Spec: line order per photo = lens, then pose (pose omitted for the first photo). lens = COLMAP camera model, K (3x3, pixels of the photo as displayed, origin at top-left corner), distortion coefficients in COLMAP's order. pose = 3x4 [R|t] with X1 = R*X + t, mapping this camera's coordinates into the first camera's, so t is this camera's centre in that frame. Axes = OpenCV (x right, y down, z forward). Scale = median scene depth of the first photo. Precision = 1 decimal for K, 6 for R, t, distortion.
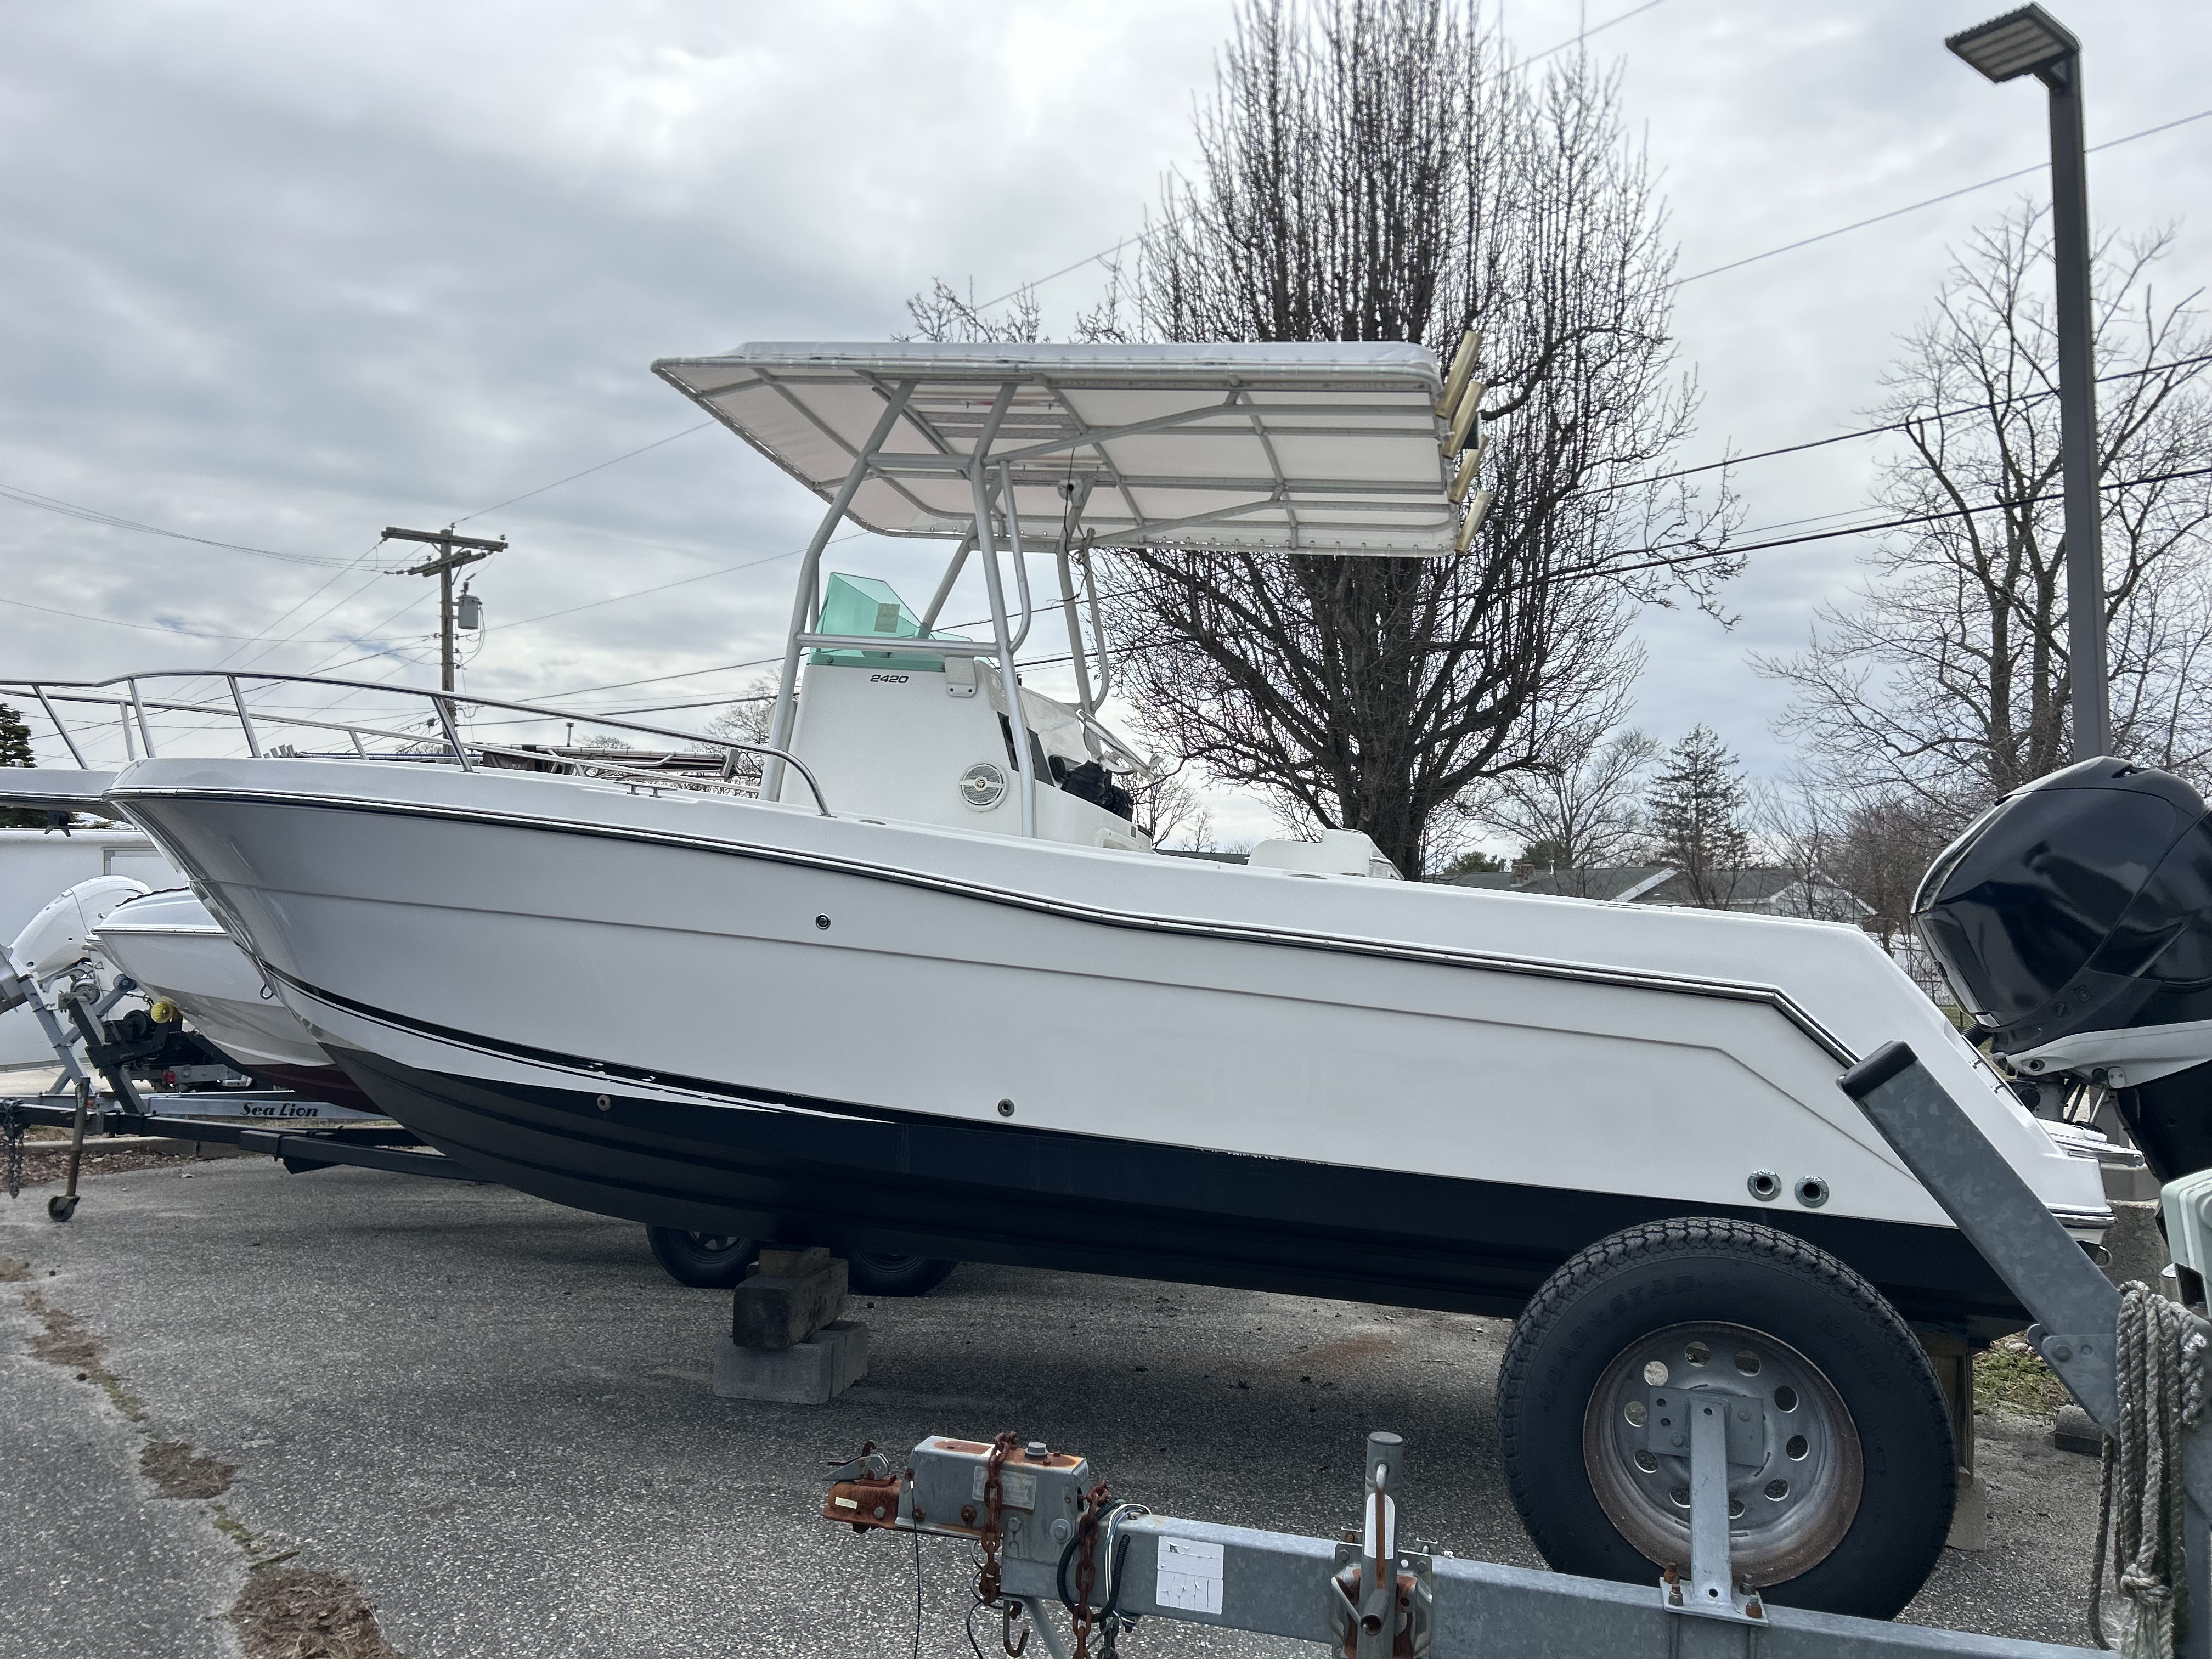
lens RADIAL K [[1641.8, 0, 1102.6], [0, 1641.8, 830.6], [0, 0, 1]] dist [0.072412, -0.102880]
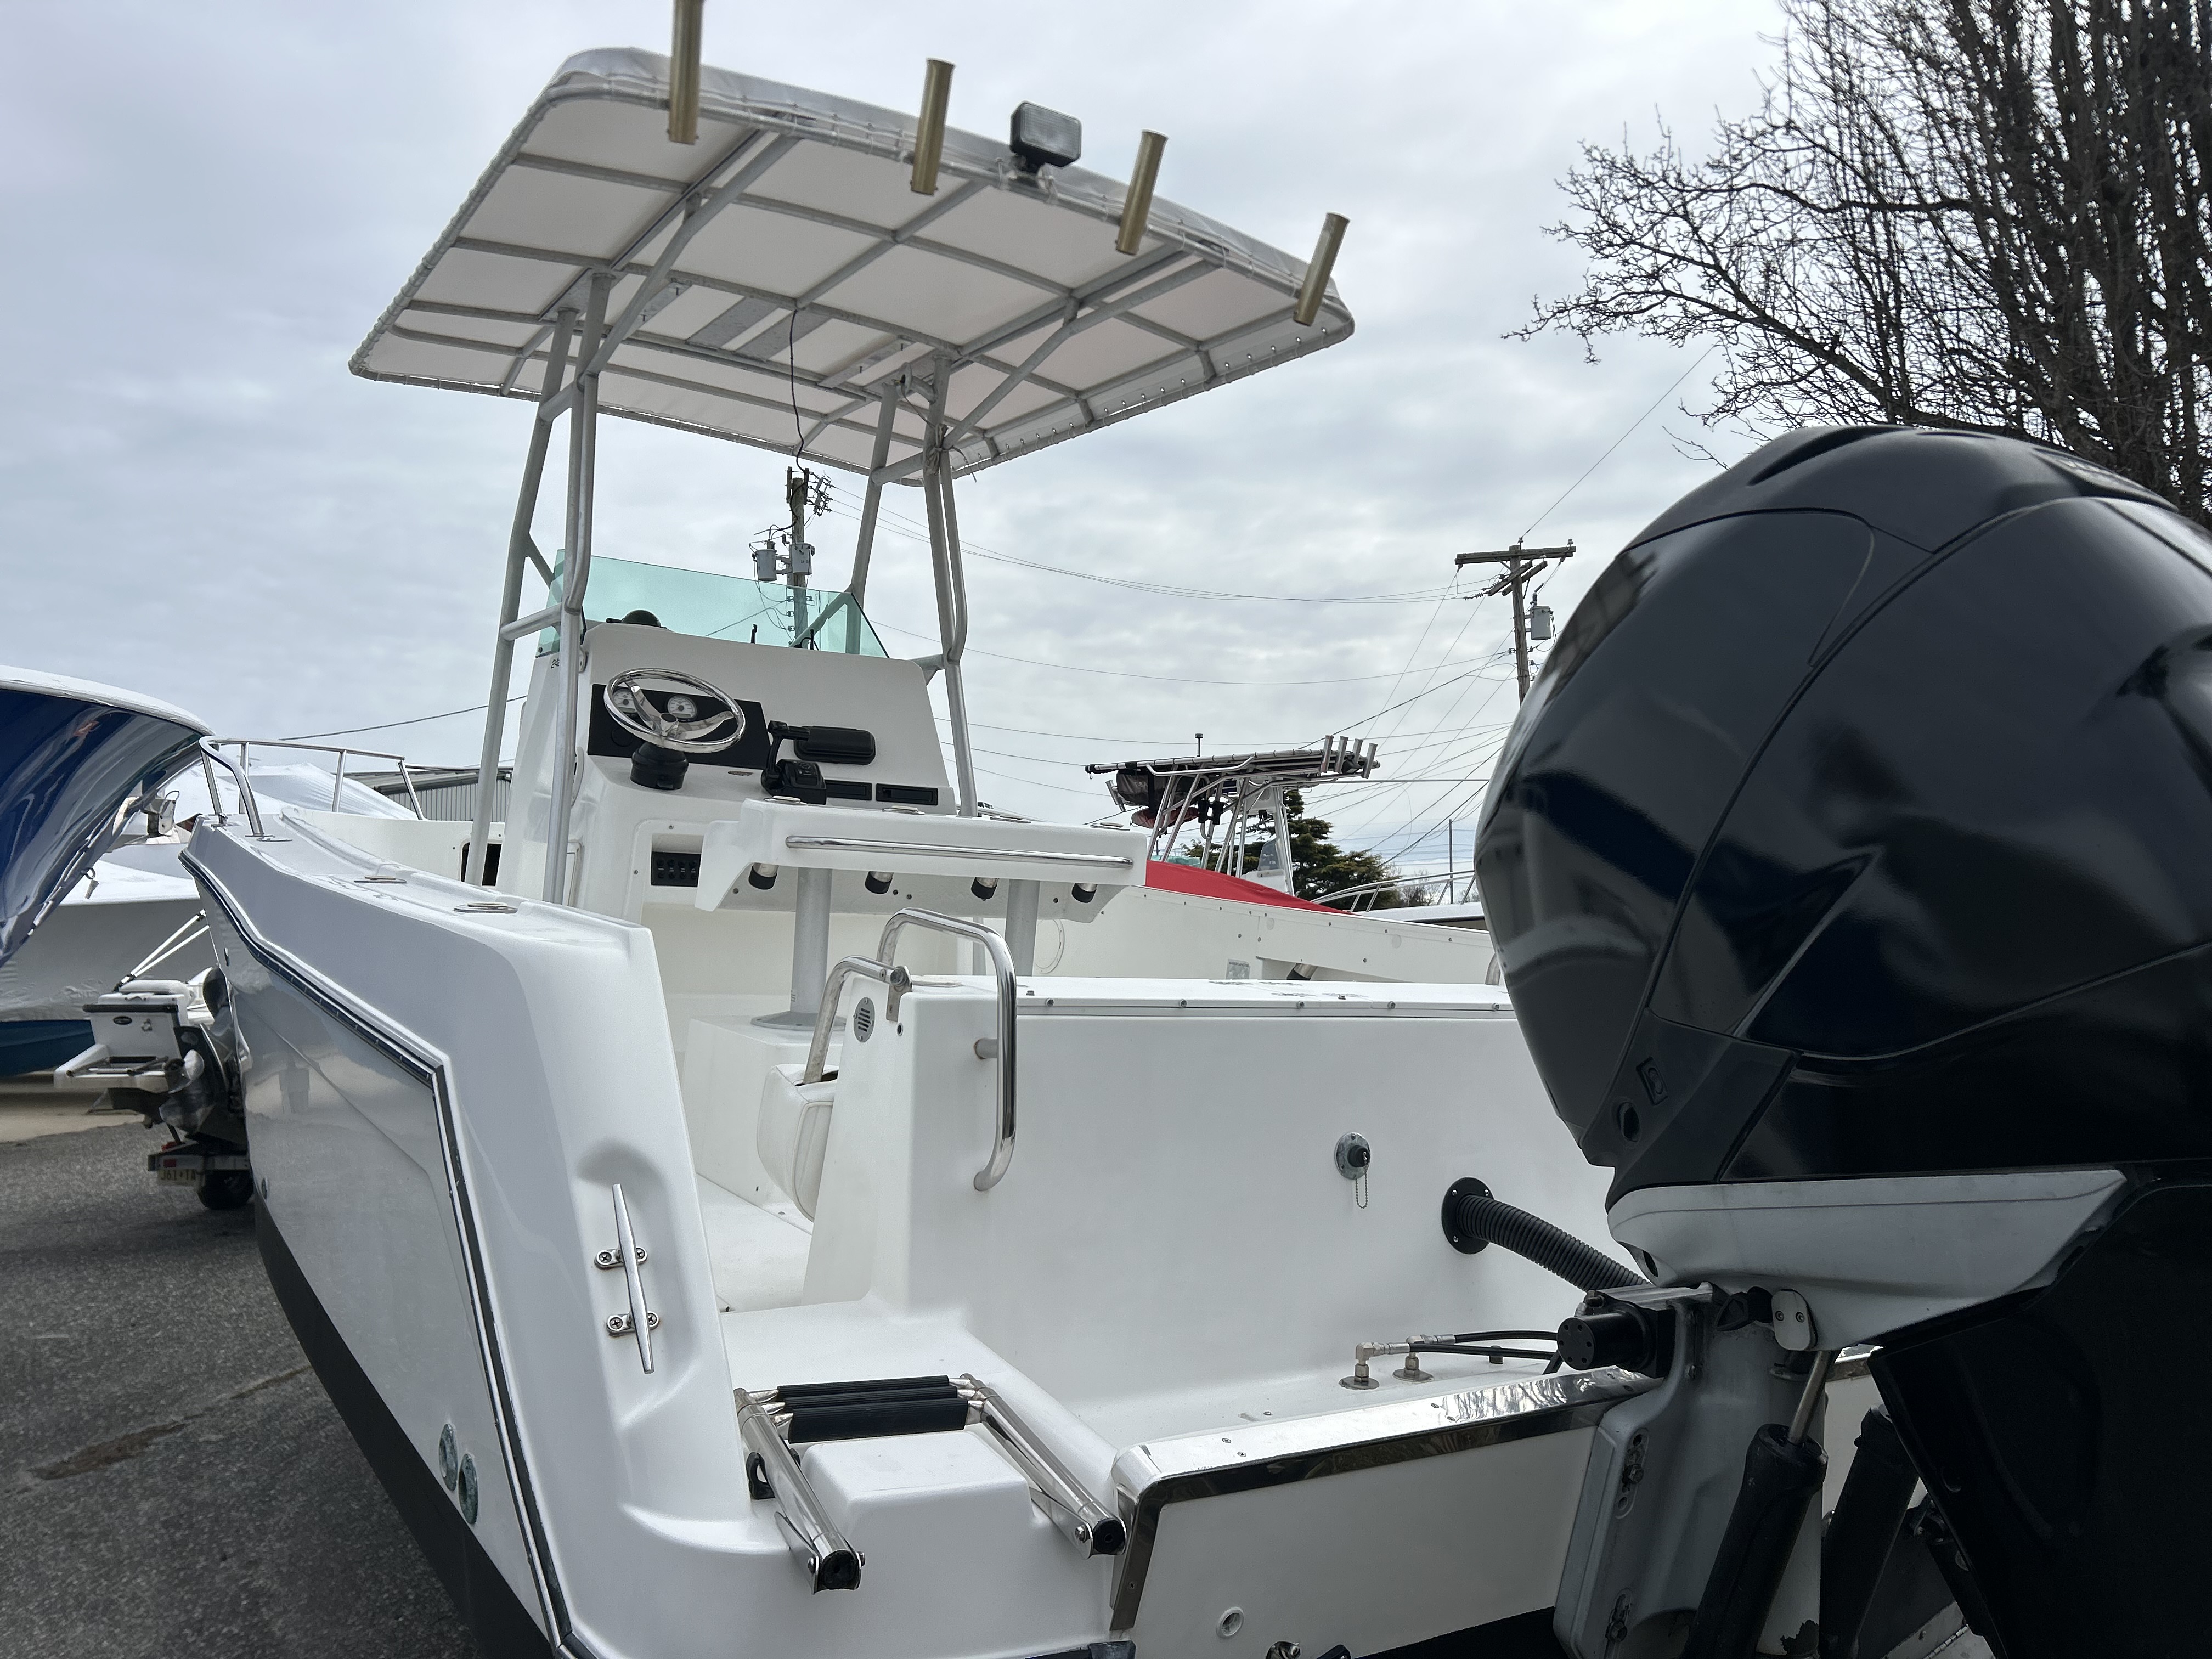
lens RADIAL K [[1641.8, 0, 1102.6], [0, 1641.8, 830.6], [0, 0, 1]] dist [0.072412, -0.102880]
pose [[0.722782, -0.073583, -0.687148, 0.258464], [0.071148, 0.996955, -0.031921, 0.016322], [0.687404, -0.025817, 0.725816, 0.225687]]
